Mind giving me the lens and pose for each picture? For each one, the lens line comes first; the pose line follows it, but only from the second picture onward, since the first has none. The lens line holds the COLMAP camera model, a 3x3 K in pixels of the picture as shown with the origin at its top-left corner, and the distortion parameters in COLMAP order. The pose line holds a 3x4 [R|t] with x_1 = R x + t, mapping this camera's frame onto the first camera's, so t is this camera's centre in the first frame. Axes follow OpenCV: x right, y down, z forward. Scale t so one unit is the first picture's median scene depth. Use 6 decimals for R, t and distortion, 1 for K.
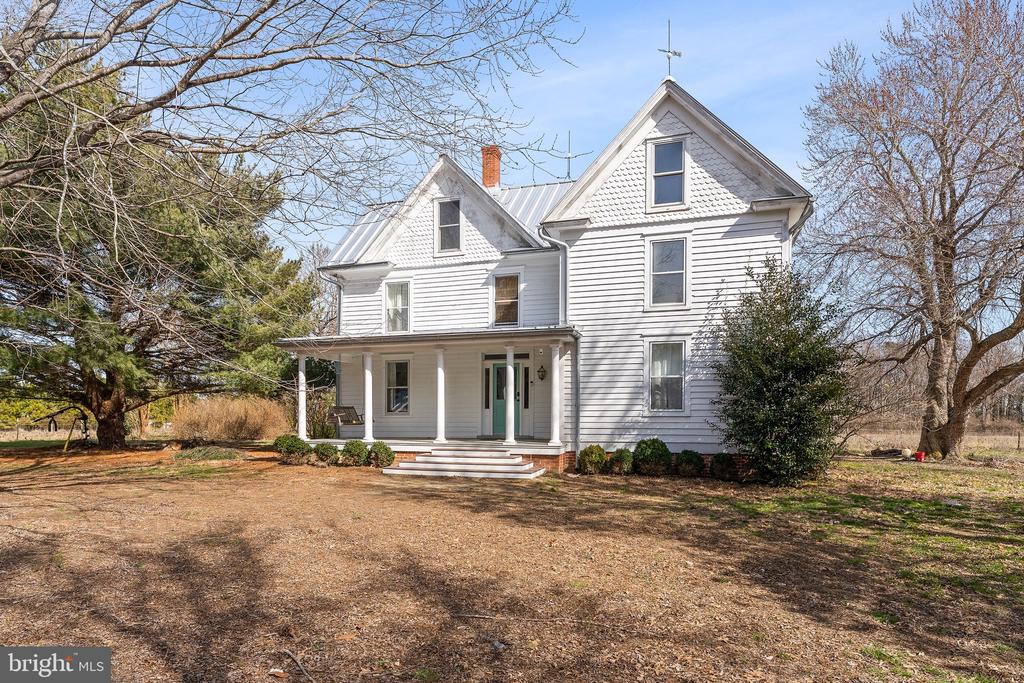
lens RADIAL K [[526.7, 0, 512.4], [0, 526.7, 433.8], [0, 0, 1]] dist [0.000052, 0.000474]
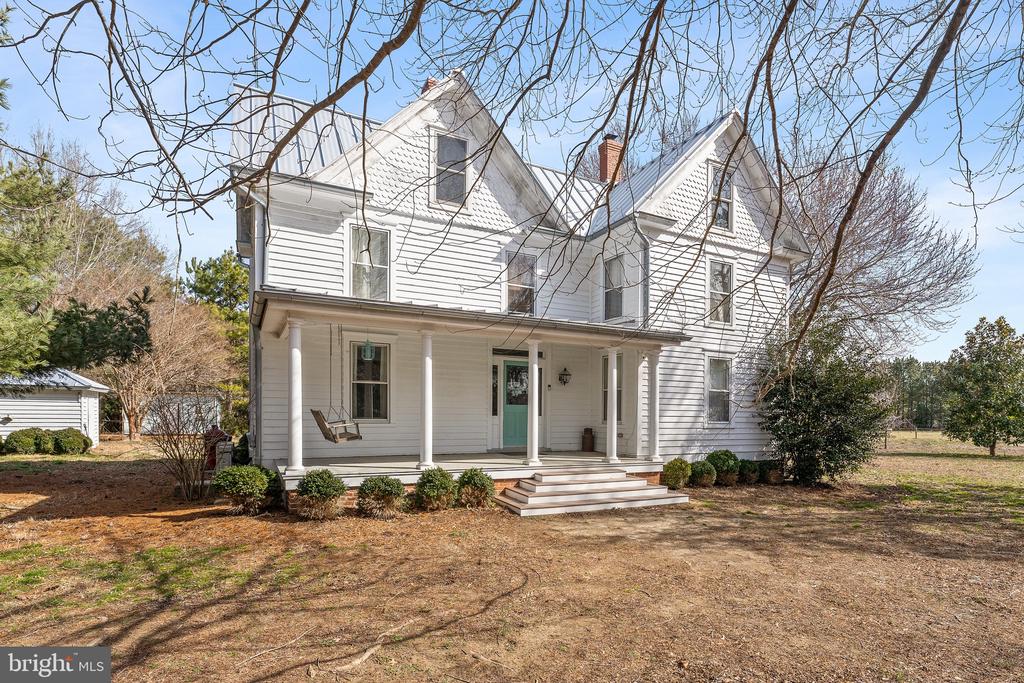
lens RADIAL K [[504.7, 0, 509.4], [0, 504.7, 429.2], [0, 0, 1]] dist [0.000219, 0.000017]
pose [[0.735879, -0.014637, 0.676954, -0.680331], [0.007037, 0.999878, 0.013969, -0.045897], [-0.677076, -0.005516, 0.735892, 0.513206]]
